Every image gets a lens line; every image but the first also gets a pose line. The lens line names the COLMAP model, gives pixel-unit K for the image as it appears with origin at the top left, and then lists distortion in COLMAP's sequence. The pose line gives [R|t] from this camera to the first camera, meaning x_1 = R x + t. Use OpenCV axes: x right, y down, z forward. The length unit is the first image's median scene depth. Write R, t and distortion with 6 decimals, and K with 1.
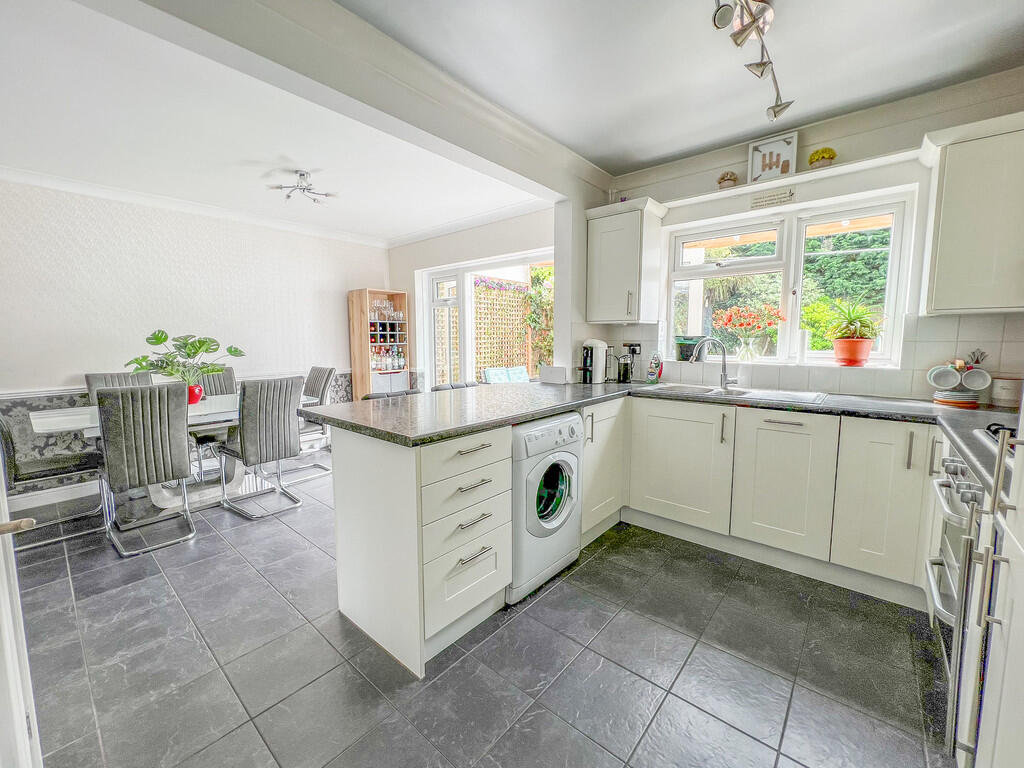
lens RADIAL K [[421.2, 0, 512.0], [0, 421.2, 384.0], [0, 0, 1]] dist [-0.001611, -0.000438]
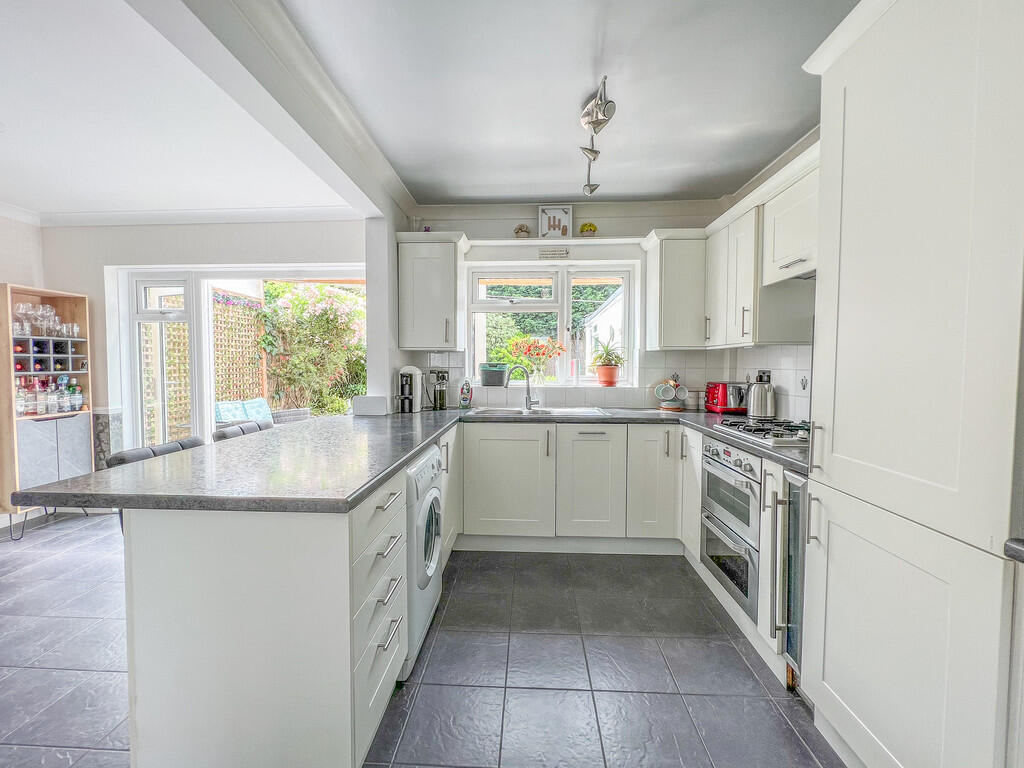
lens RADIAL K [[421.2, 0, 512.0], [0, 421.2, 384.0], [0, 0, 1]] dist [-0.001611, -0.000438]
pose [[0.789302, -0.025813, 0.613462, -0.213088], [0.063393, 0.997203, -0.039604, -0.013347], [-0.610724, 0.070148, 0.788730, 0.106284]]
